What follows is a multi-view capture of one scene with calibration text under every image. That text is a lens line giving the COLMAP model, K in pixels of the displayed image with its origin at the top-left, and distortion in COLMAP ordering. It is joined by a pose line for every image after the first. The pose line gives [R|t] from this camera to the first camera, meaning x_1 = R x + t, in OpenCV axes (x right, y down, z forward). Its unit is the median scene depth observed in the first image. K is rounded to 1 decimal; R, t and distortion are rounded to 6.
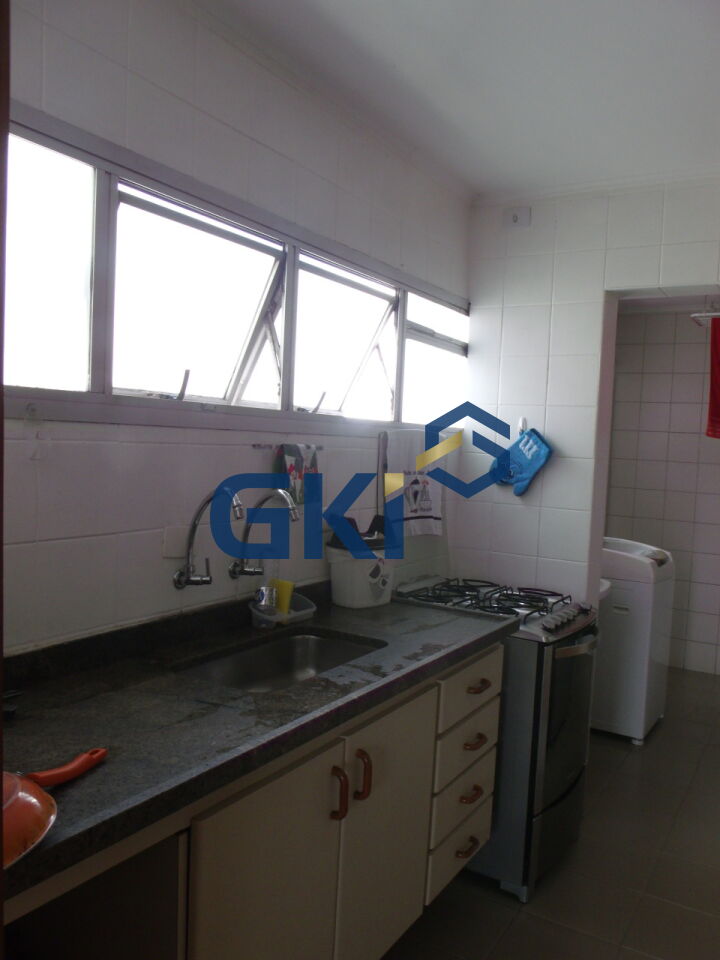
lens RADIAL K [[746.1, 0, 359.7], [0, 746.1, 495.5], [0, 0, 1]] dist [-0.068142, -0.004859]
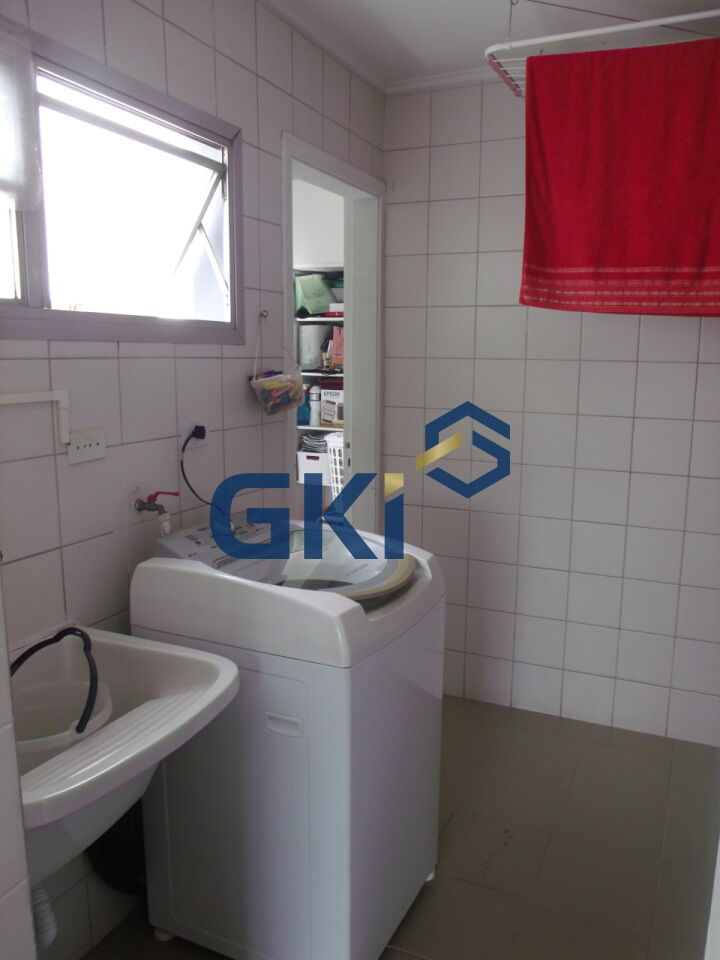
lens RADIAL K [[777.4, 0, 360.0], [0, 777.4, 480.0], [0, 0, 1]] dist [0.002844, 0.000832]
pose [[0.990233, -0.057462, 0.127030, 0.615136], [0.044242, 0.993535, 0.104547, -0.048154], [-0.132216, -0.097906, 0.986374, 1.012680]]
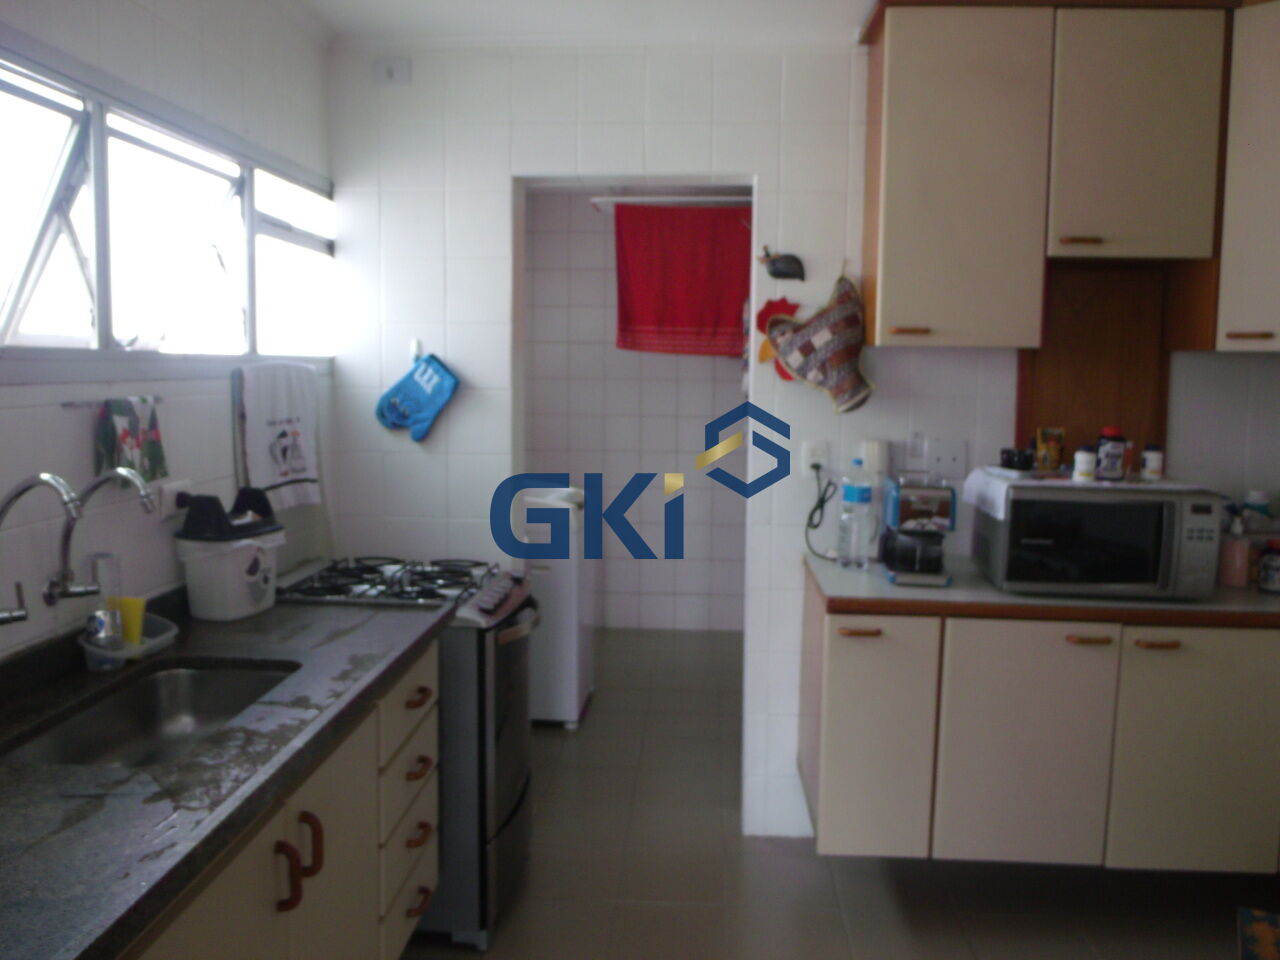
lens RADIAL K [[994.8, 0, 656.0], [0, 994.8, 478.3], [0, 0, 1]] dist [-0.068142, -0.004859]
pose [[0.871896, -0.086525, 0.481987, -0.092683], [0.058711, 0.995637, 0.072526, -0.029524], [-0.486159, -0.034937, 0.873171, -0.017099]]
